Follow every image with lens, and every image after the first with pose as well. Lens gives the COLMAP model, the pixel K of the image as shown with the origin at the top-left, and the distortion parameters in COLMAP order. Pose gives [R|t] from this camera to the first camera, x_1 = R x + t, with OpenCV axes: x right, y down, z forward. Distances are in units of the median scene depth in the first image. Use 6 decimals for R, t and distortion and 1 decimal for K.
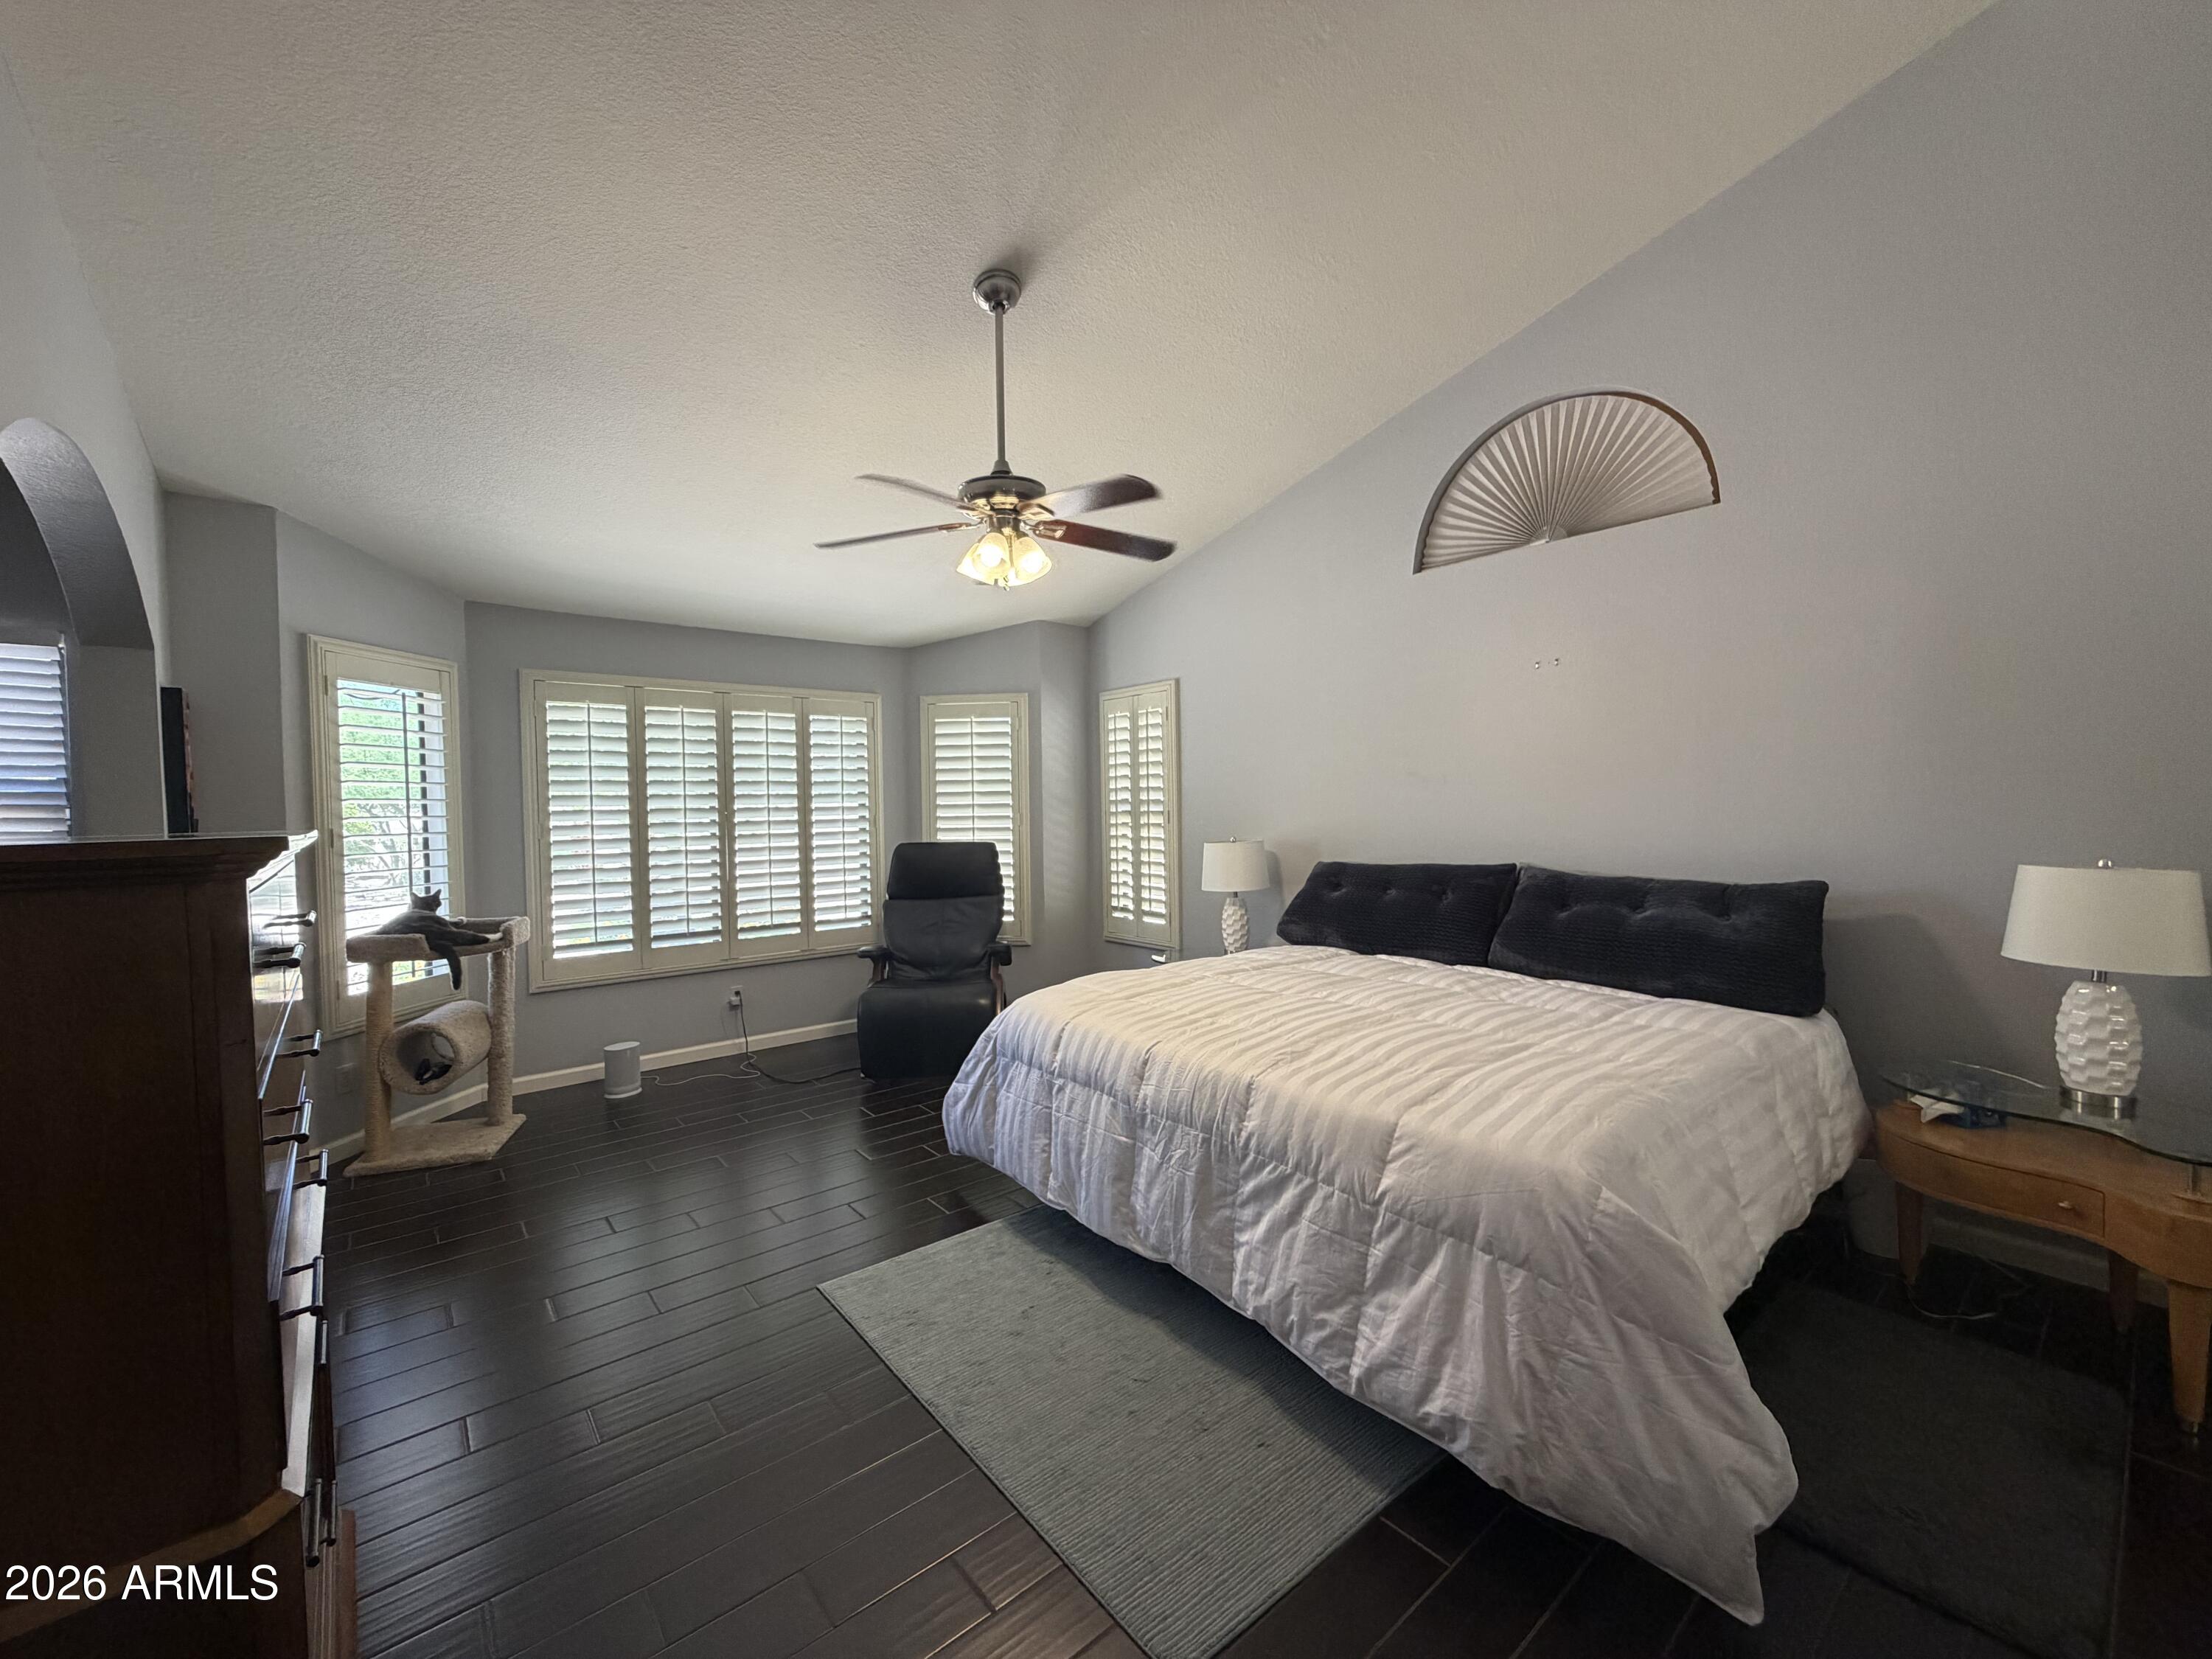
lens RADIAL K [[880.0, 0, 1104.5], [0, 880.0, 834.3], [0, 0, 1]] dist [0.003966, 0.000078]
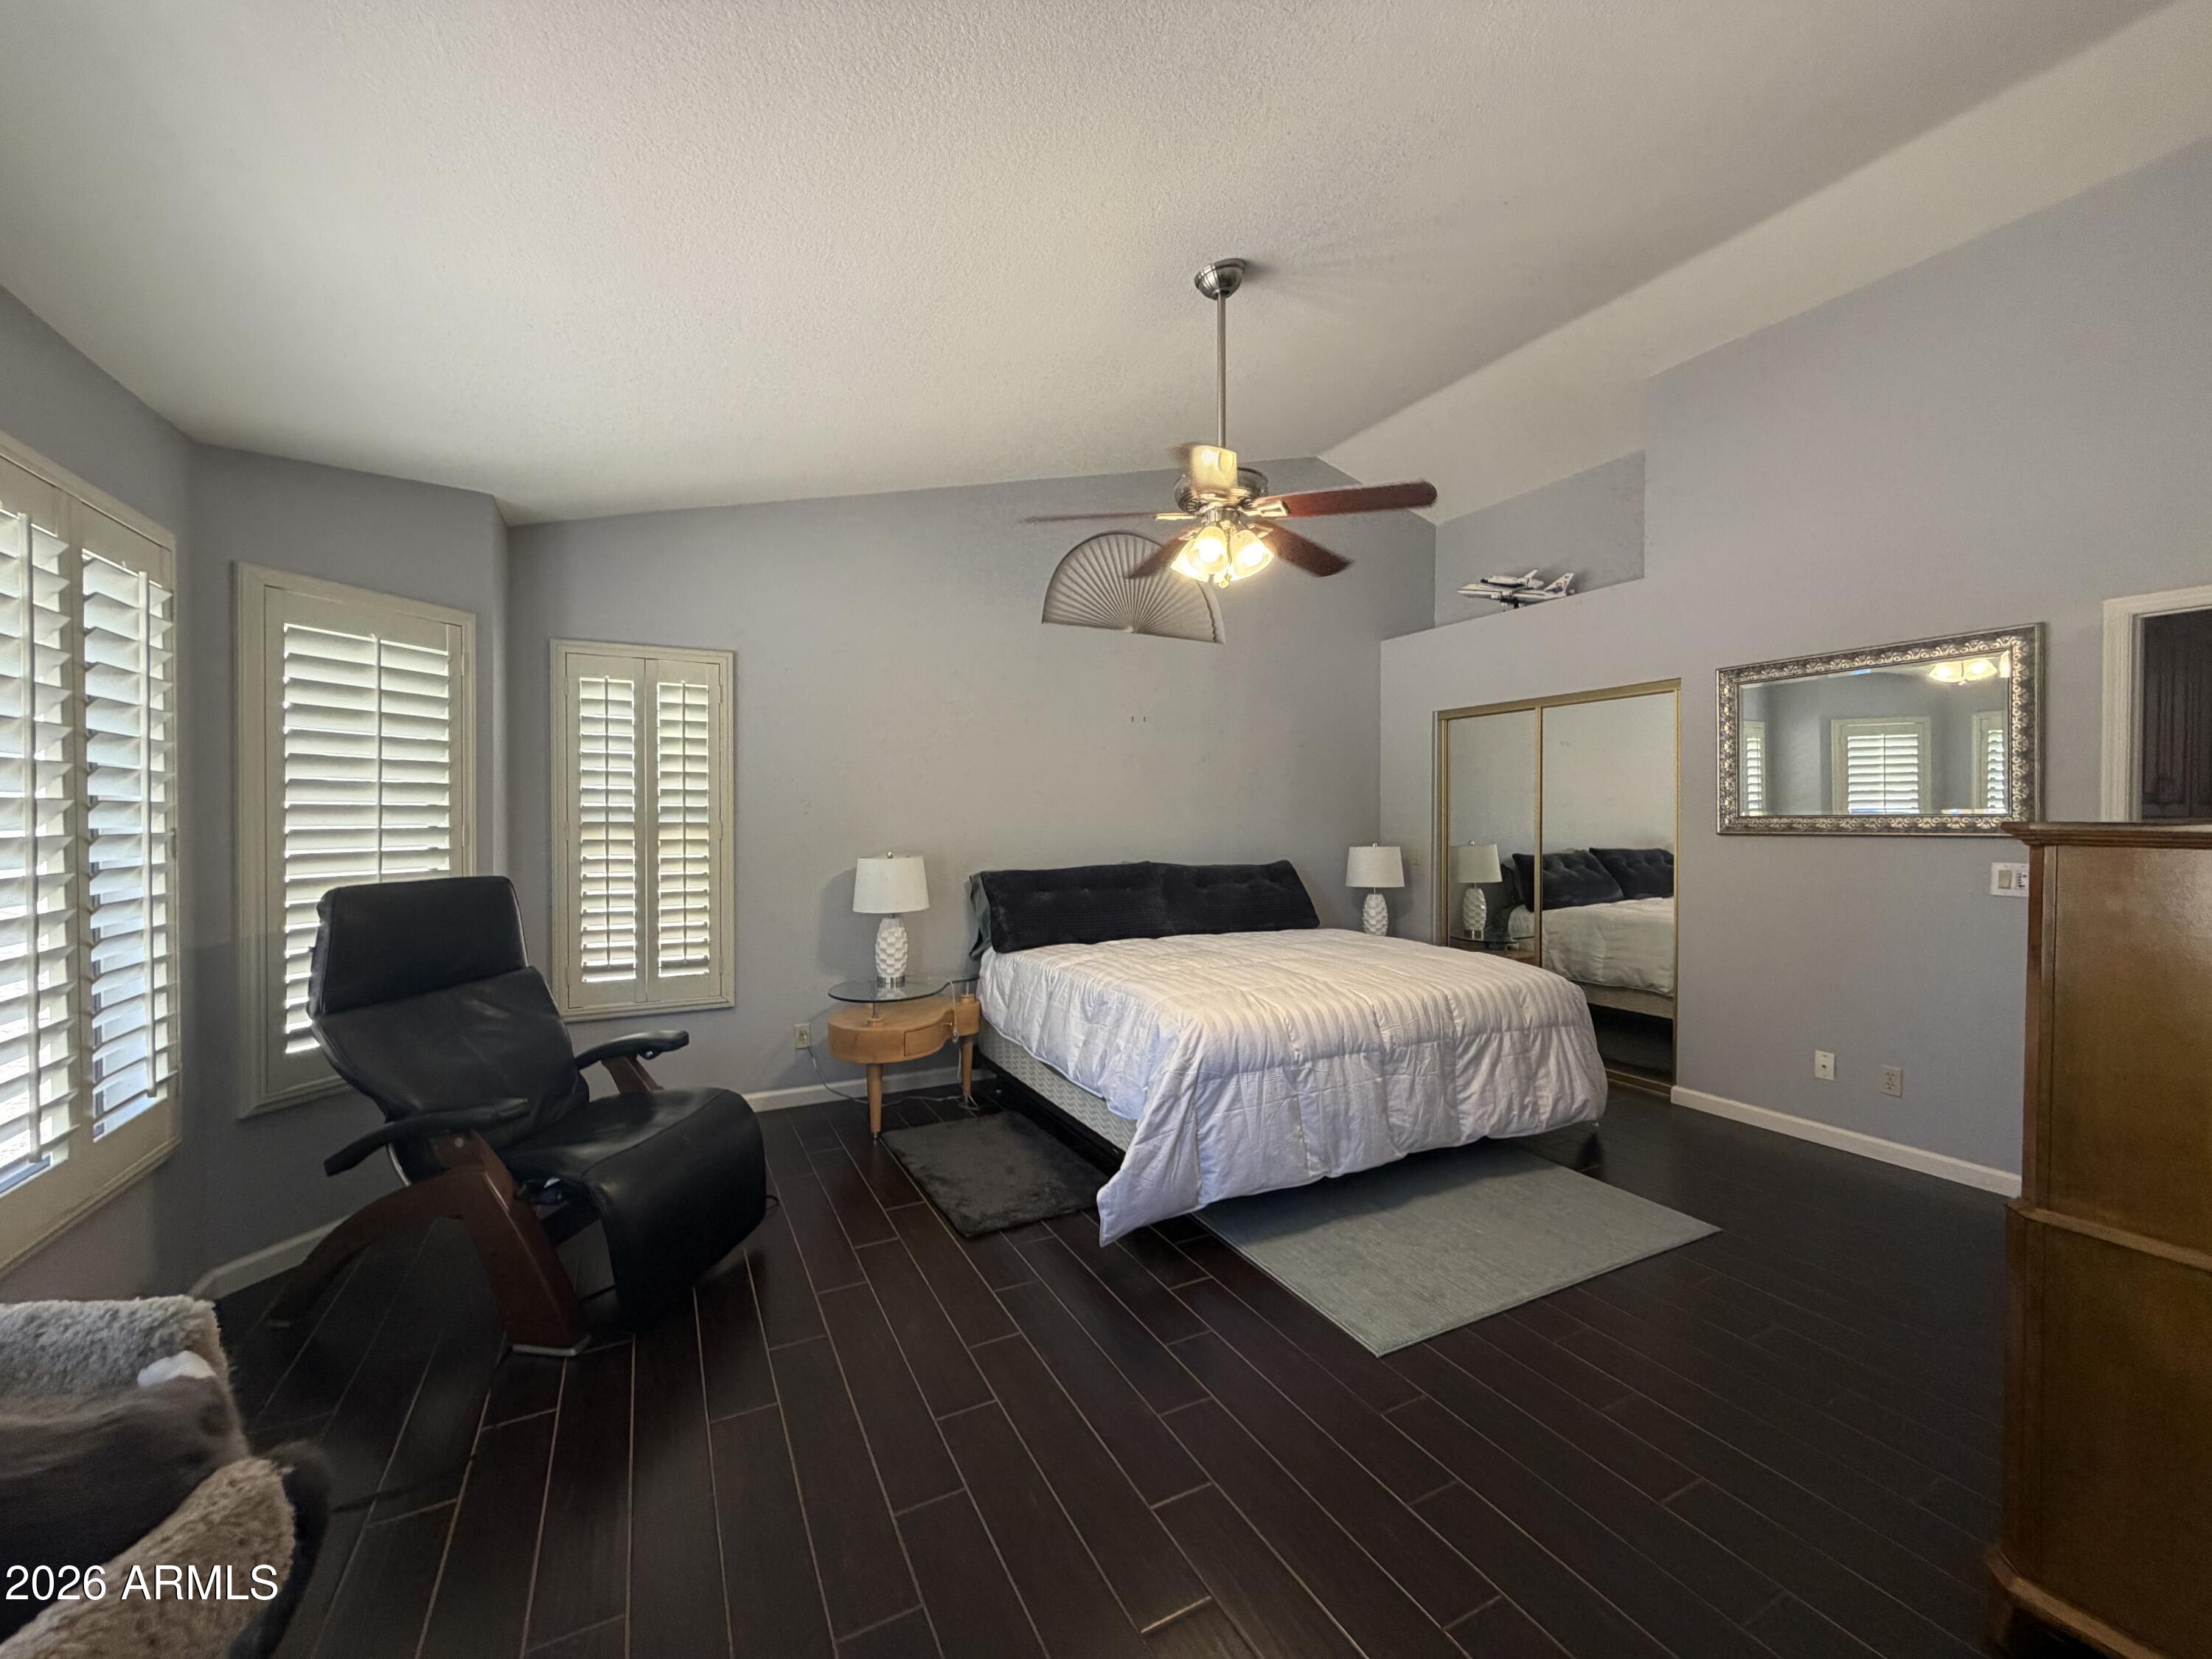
lens RADIAL K [[880.0, 0, 1107.7], [0, 880.0, 824.2], [0, 0, 1]] dist [0.003966, 0.000078]
pose [[0.210397, 0.003246, 0.977611, -0.897783], [0.027589, 0.999576, -0.009257, -0.013531], [-0.977227, 0.028919, 0.210219, 0.763590]]
